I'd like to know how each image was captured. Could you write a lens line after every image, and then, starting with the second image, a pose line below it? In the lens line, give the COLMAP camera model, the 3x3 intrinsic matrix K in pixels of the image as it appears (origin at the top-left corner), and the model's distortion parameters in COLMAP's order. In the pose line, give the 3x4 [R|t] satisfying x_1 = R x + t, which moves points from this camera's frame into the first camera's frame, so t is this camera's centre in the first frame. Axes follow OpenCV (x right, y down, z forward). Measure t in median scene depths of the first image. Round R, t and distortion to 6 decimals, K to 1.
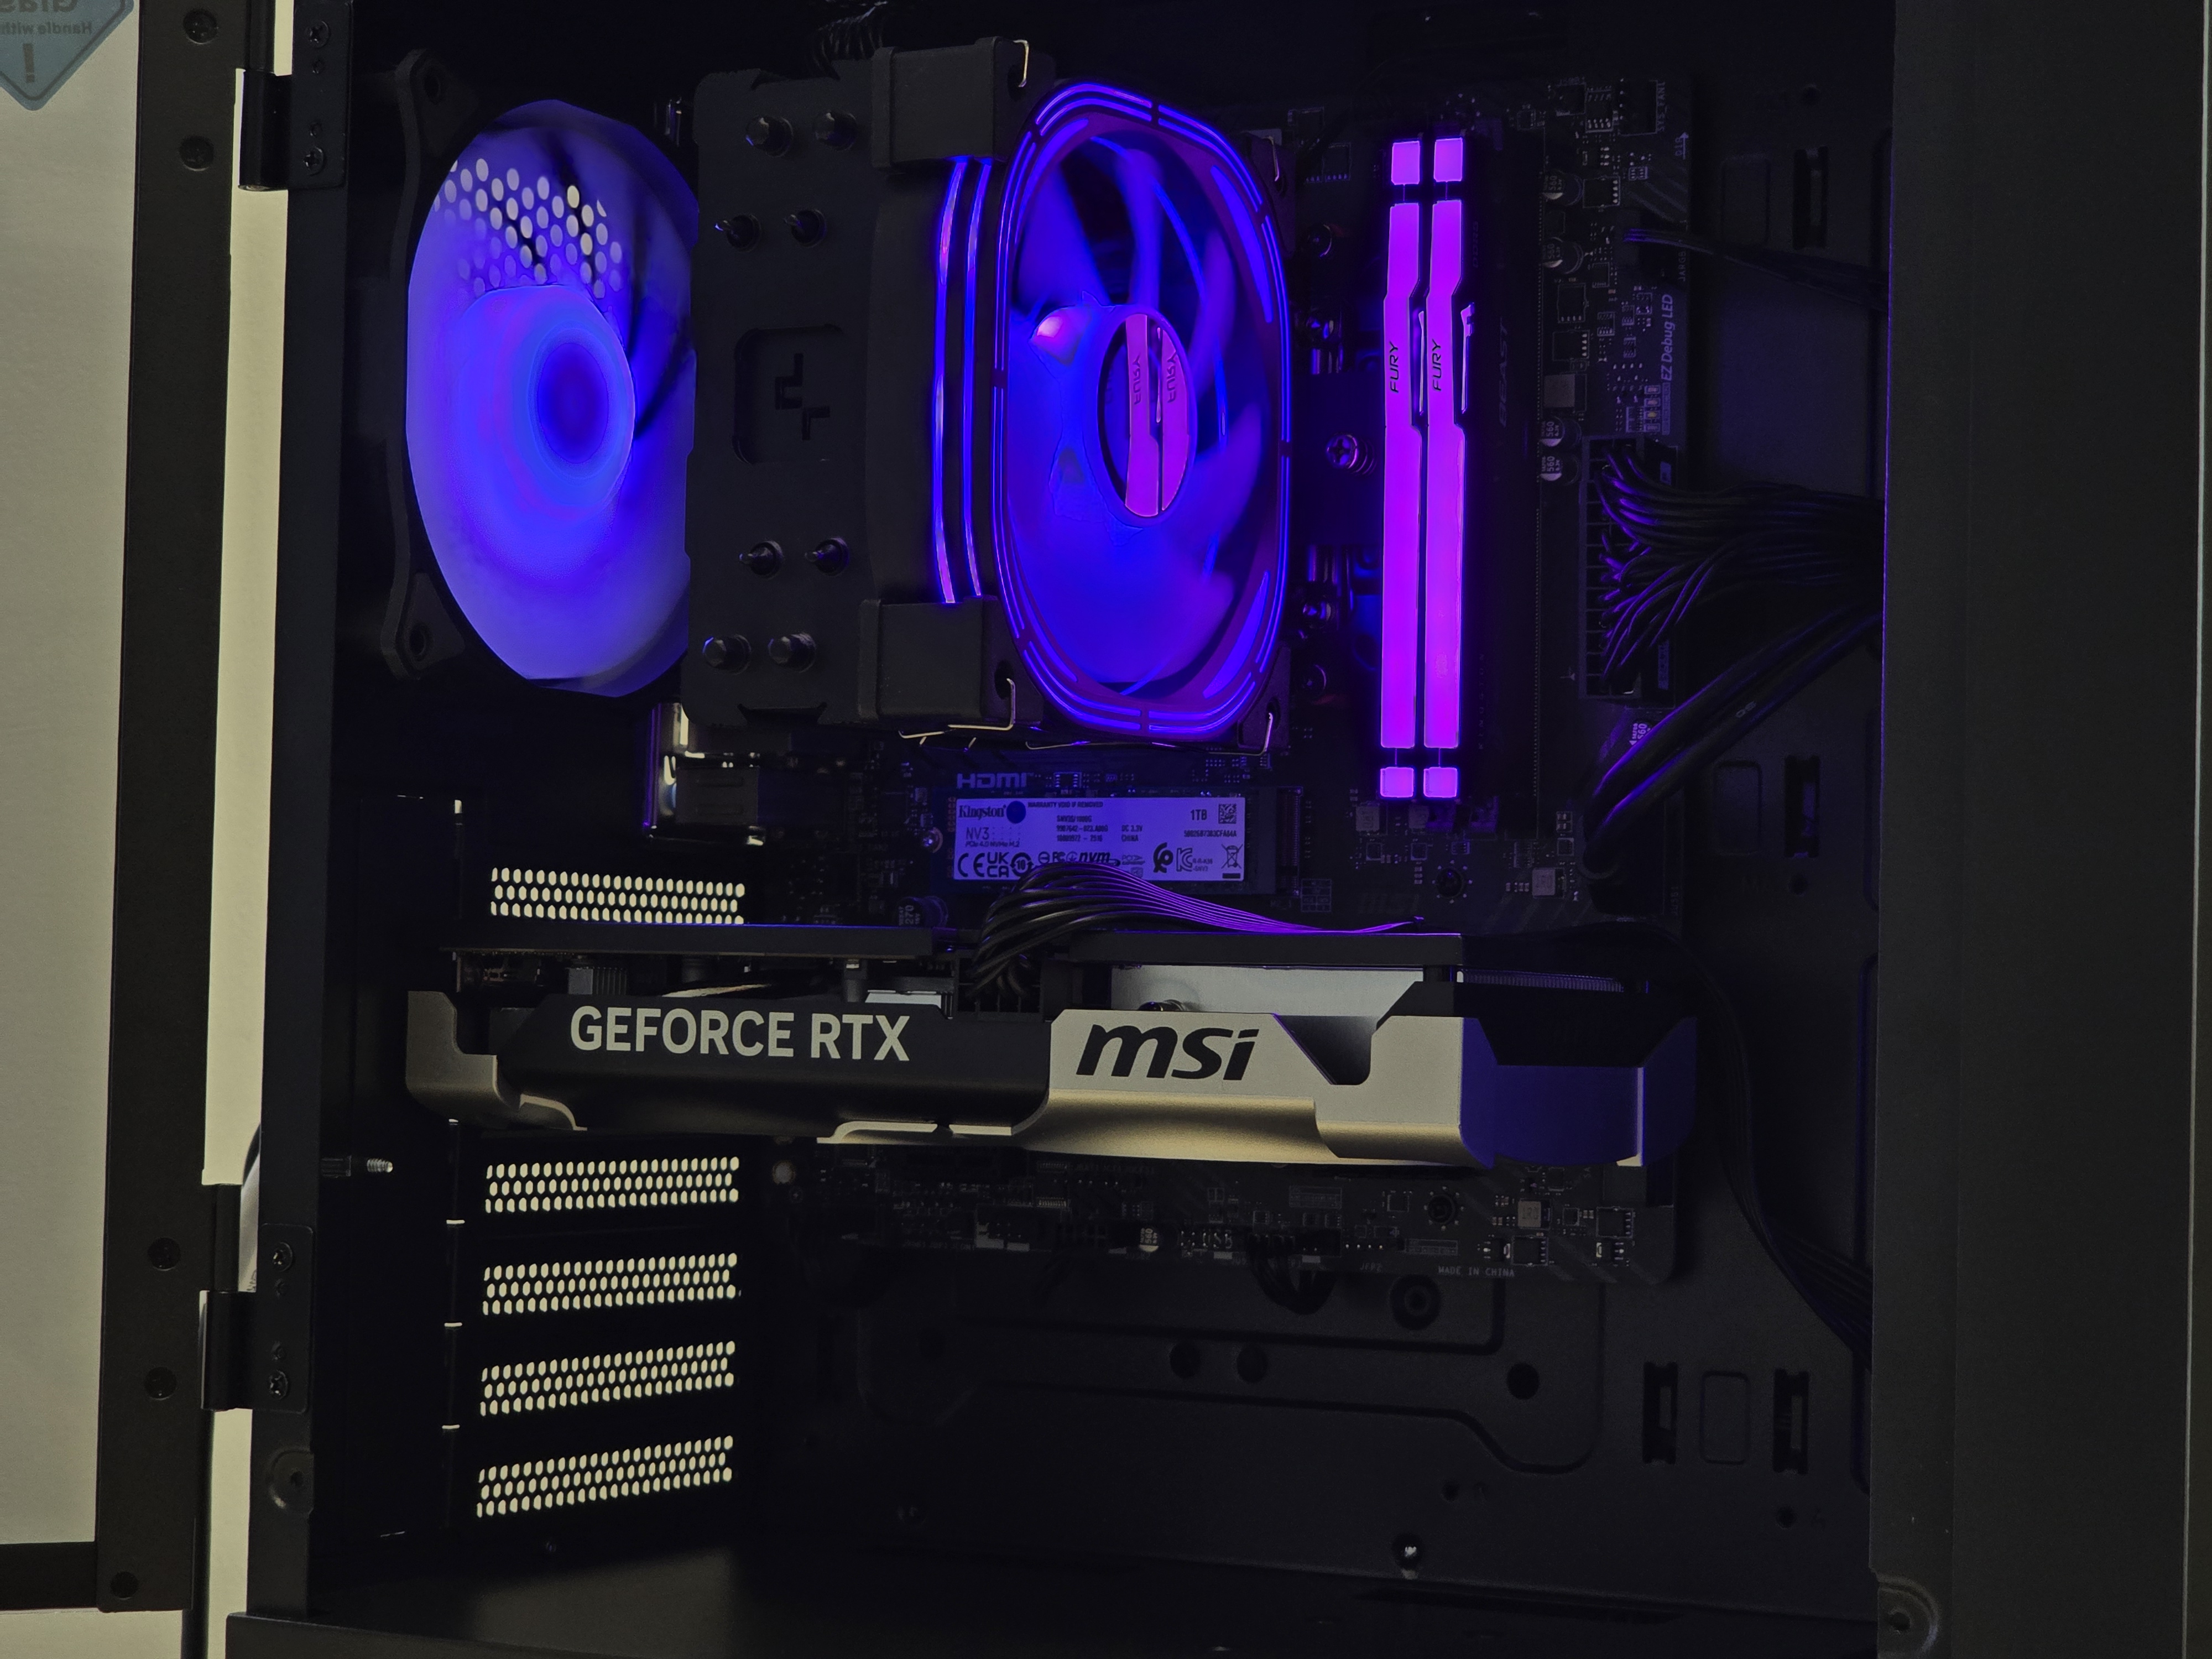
lens RADIAL K [[4339.8, 0, 1127.2], [0, 4339.8, 804.7], [0, 0, 1]] dist [0.053708, 0.000000]
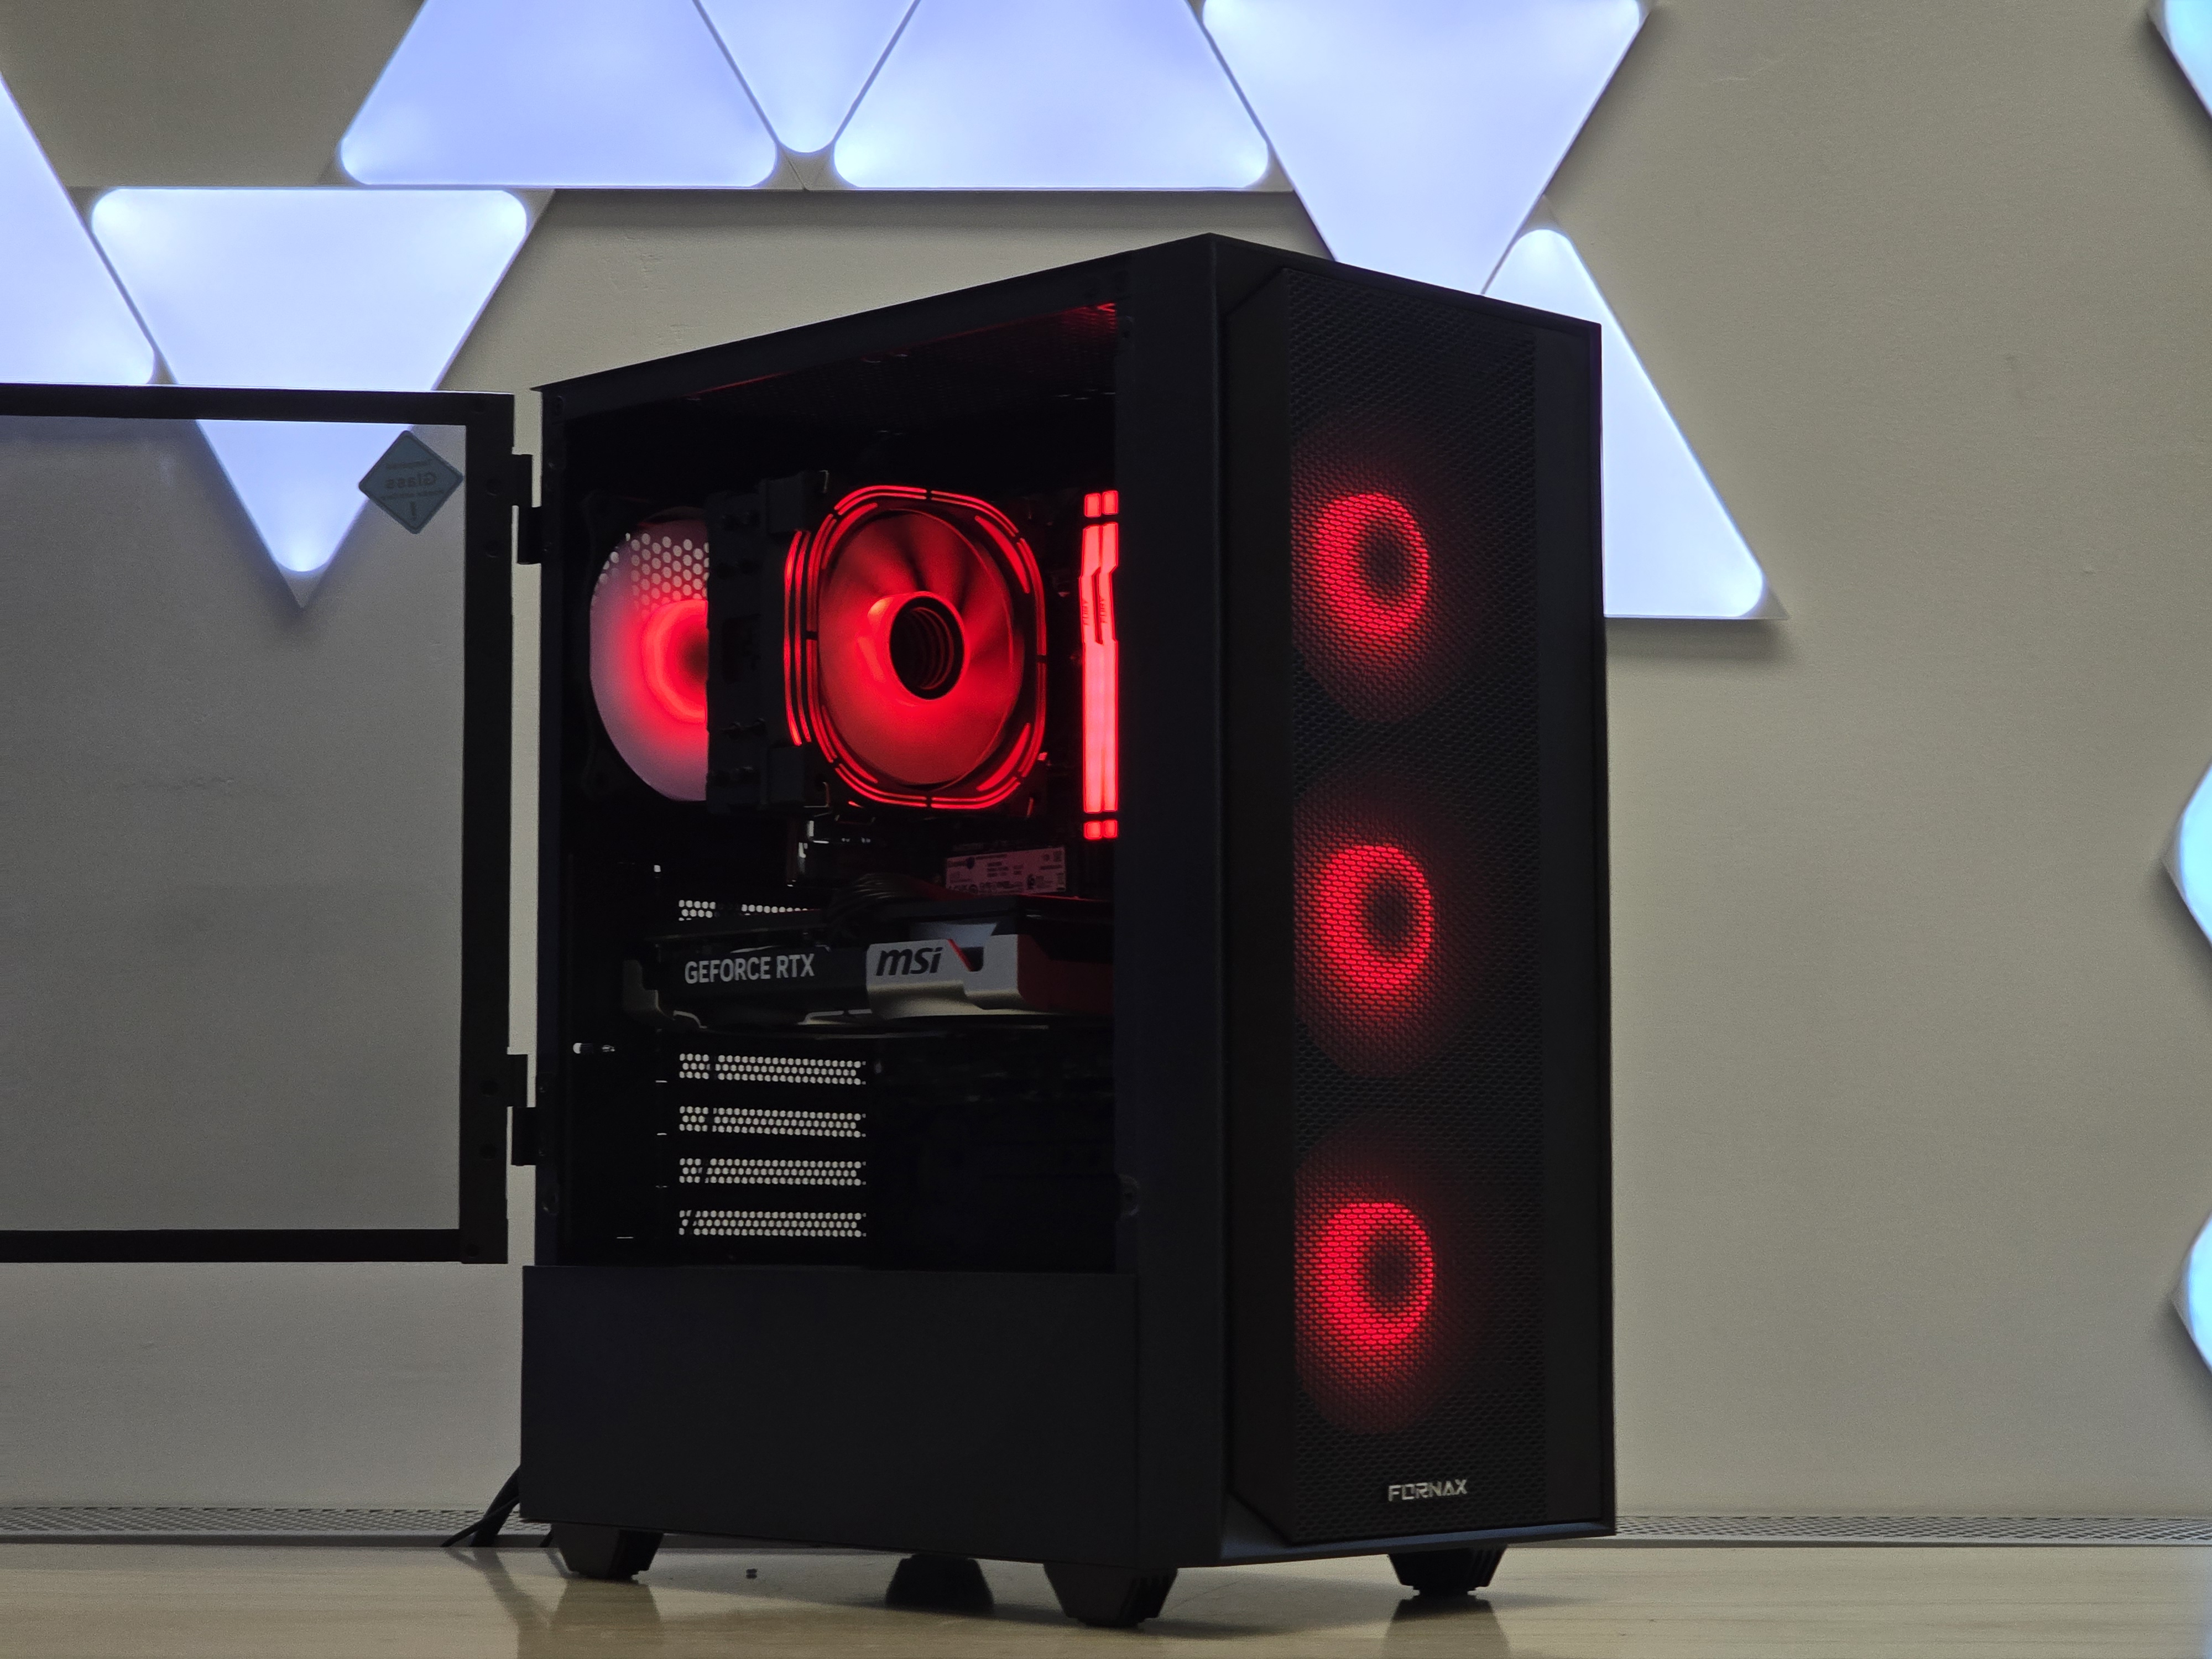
lens RADIAL K [[4339.8, 0, 1151.9], [0, 4339.8, 808.8], [0, 0, 1]] dist [0.053708, 0.000000]
pose [[0.953236, -0.052136, -0.297696, 0.677004], [0.035711, 0.997538, -0.060353, 0.105220], [0.300110, 0.046900, 0.952751, -0.836653]]
